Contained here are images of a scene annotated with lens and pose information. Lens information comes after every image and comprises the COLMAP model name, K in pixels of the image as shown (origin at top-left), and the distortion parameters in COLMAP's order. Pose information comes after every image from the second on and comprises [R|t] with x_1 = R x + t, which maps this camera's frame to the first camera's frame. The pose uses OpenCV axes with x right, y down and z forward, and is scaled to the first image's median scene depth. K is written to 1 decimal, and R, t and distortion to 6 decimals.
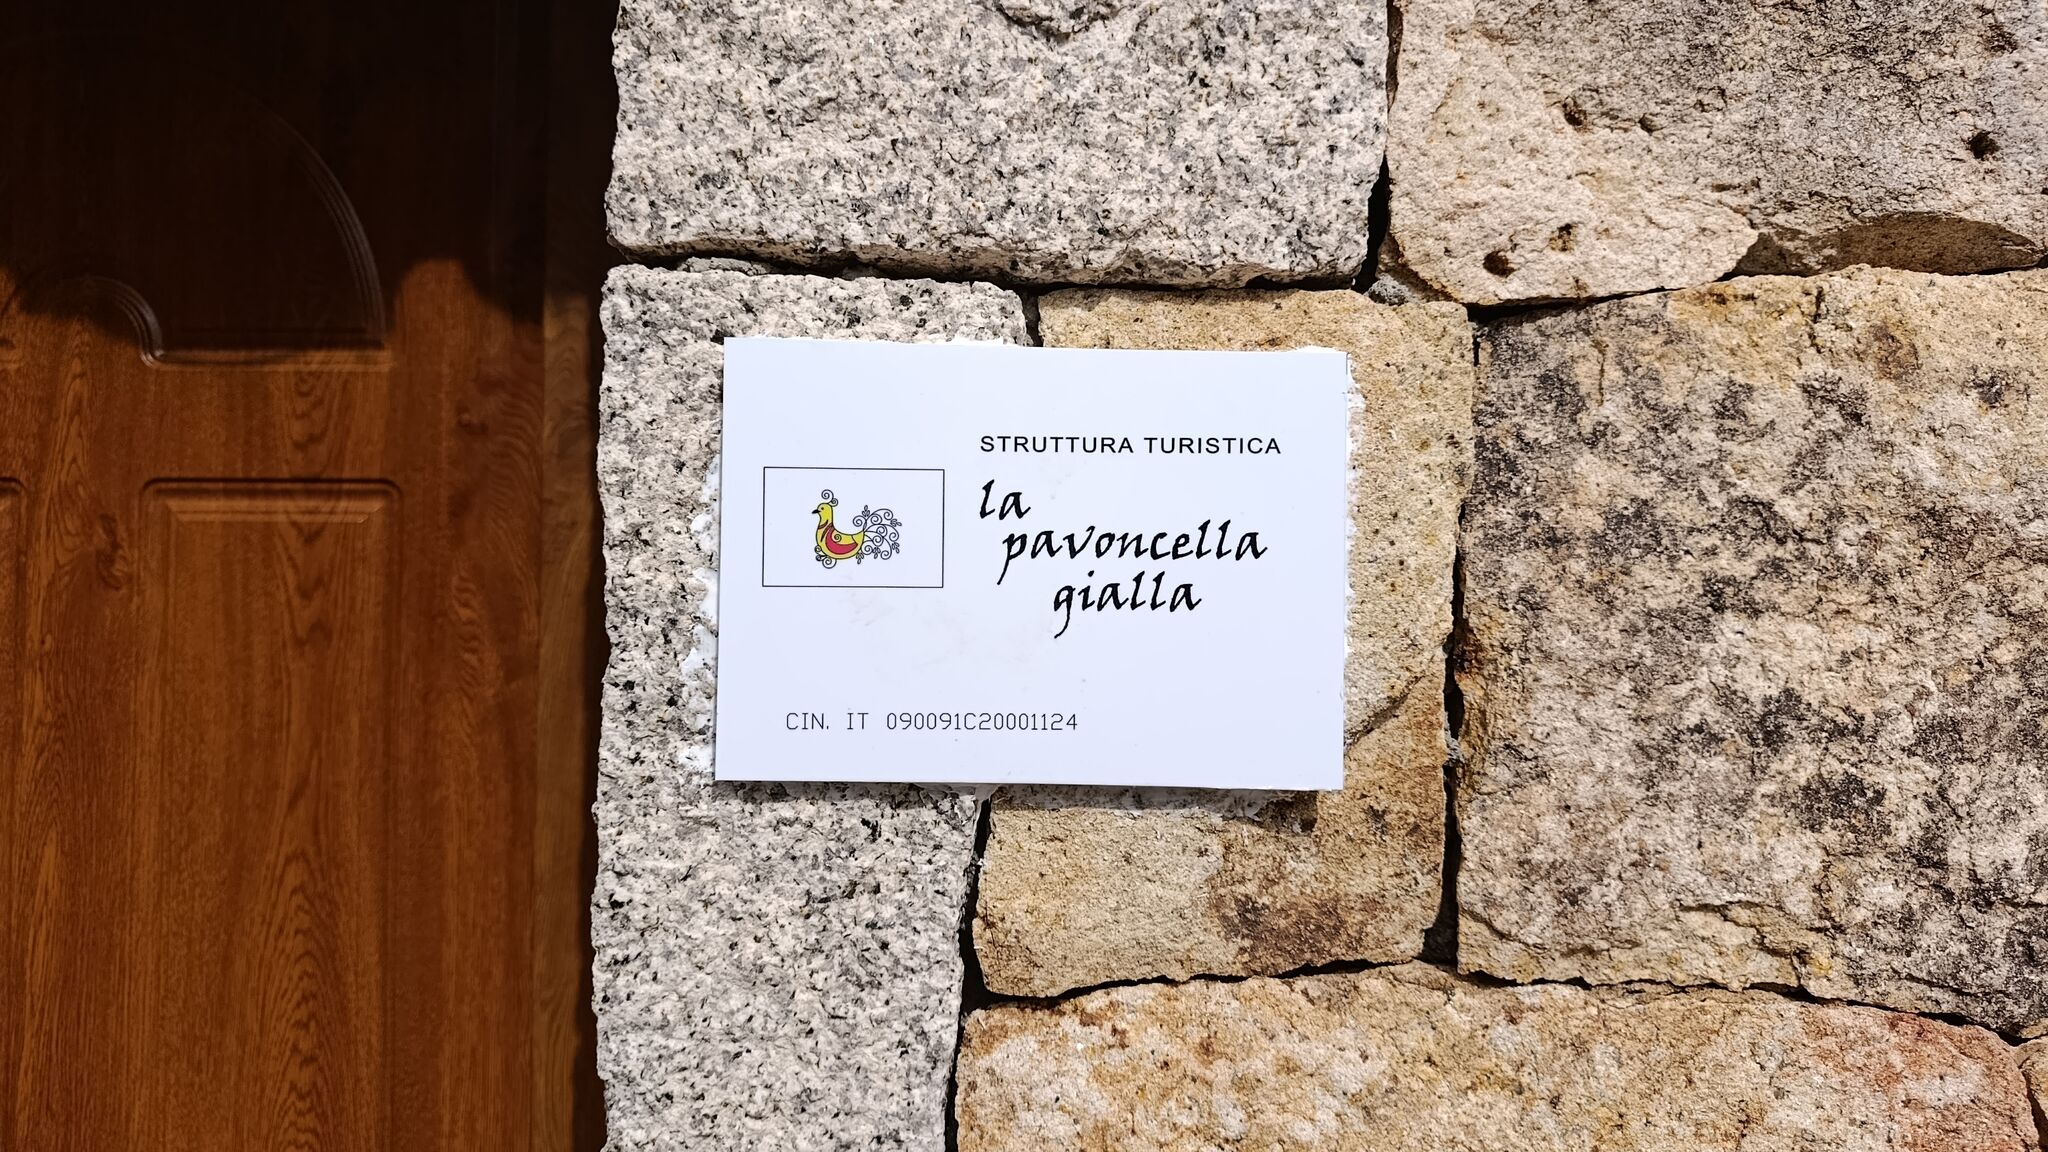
lens RADIAL K [[1413.7, 0, 1024.0], [0, 1413.7, 549.7], [0, 0, 1]] dist [0.037602, -0.057265]
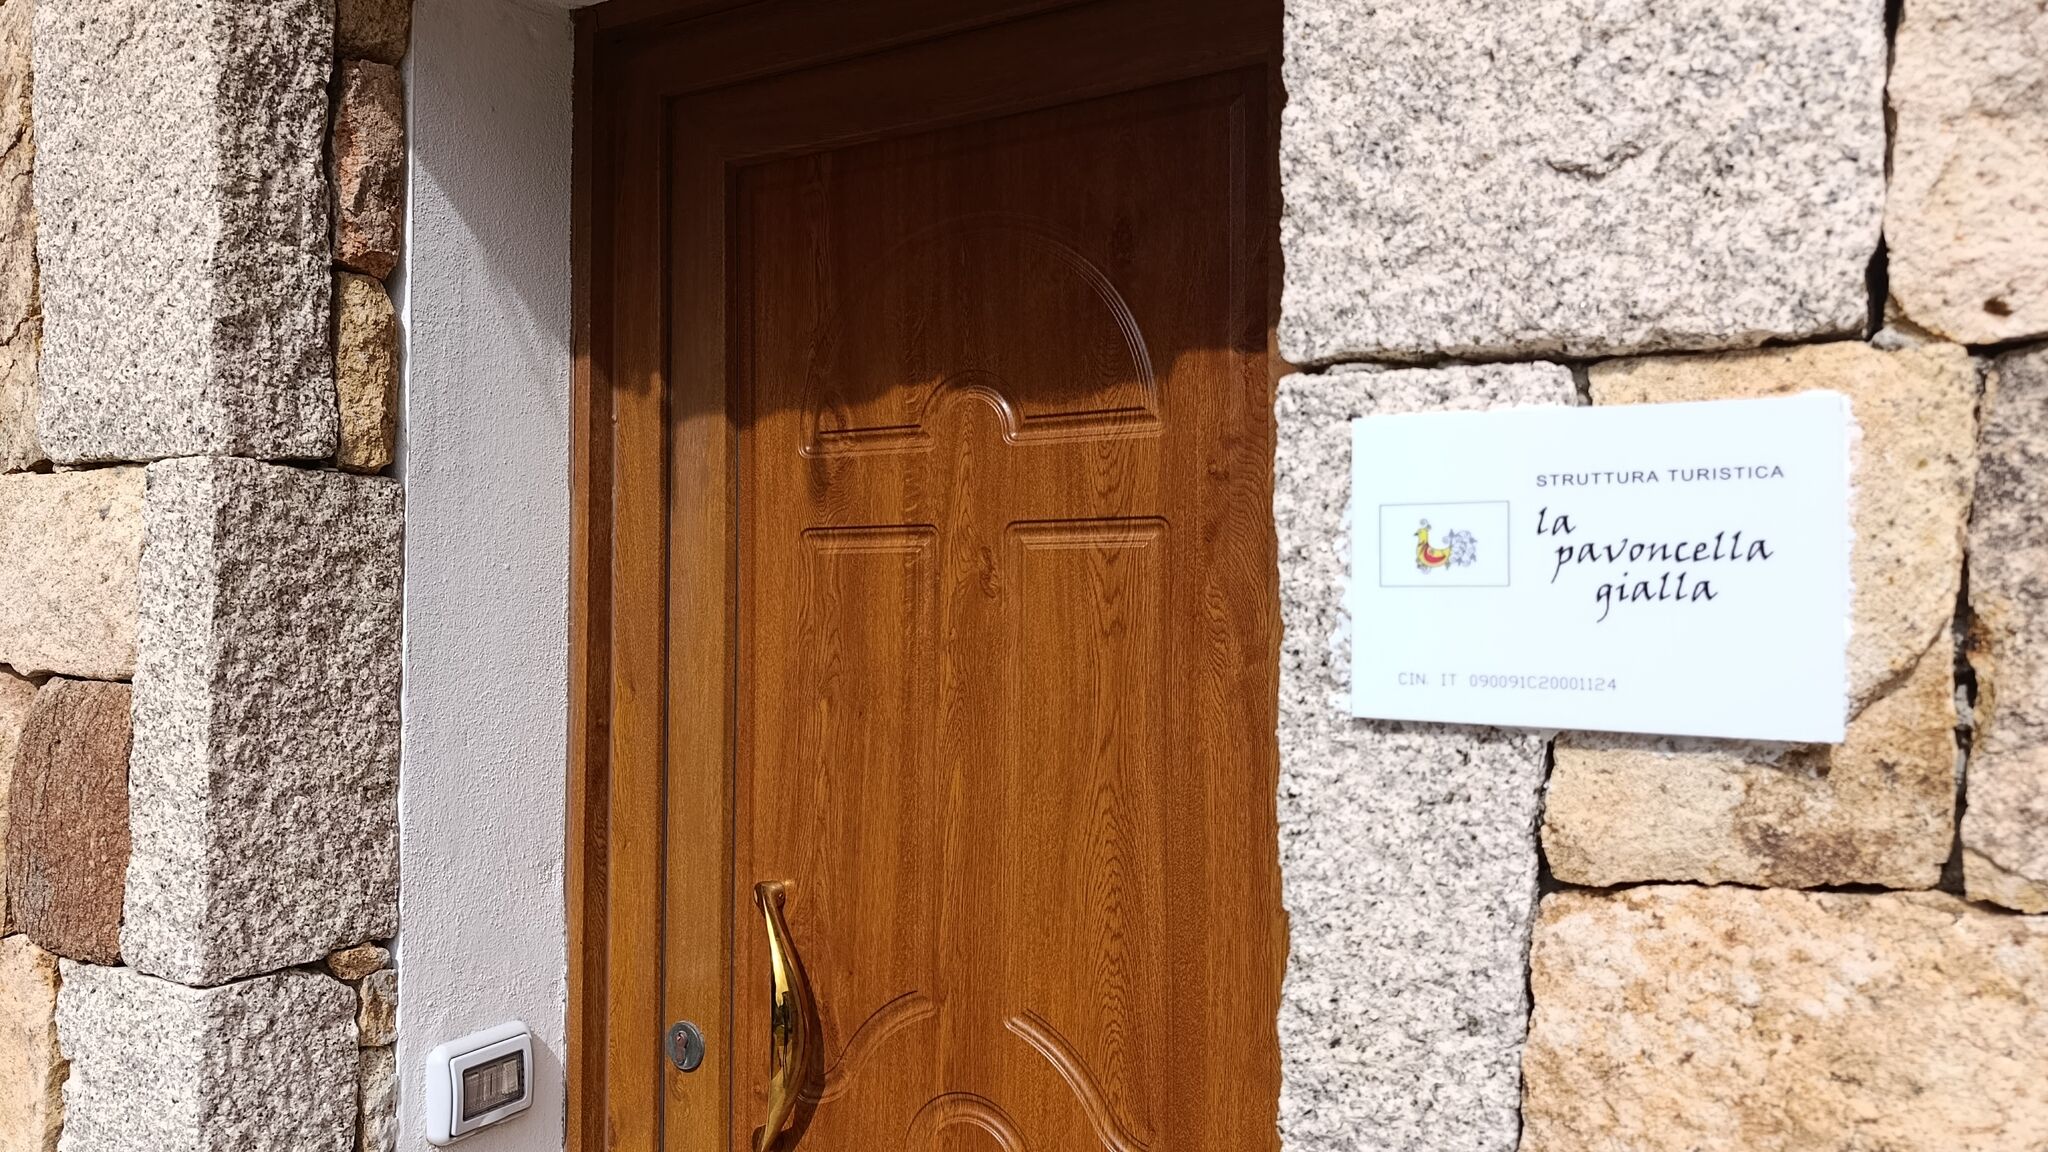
lens RADIAL K [[1413.7, 0, 1018.4], [0, 1413.7, 581.6], [0, 0, 1]] dist [0.037602, -0.057265]
pose [[0.861326, -0.013992, -0.507861, 0.231873], [0.020616, 0.999760, 0.007420, 0.002365], [0.507635, -0.016861, 0.861407, -0.448519]]
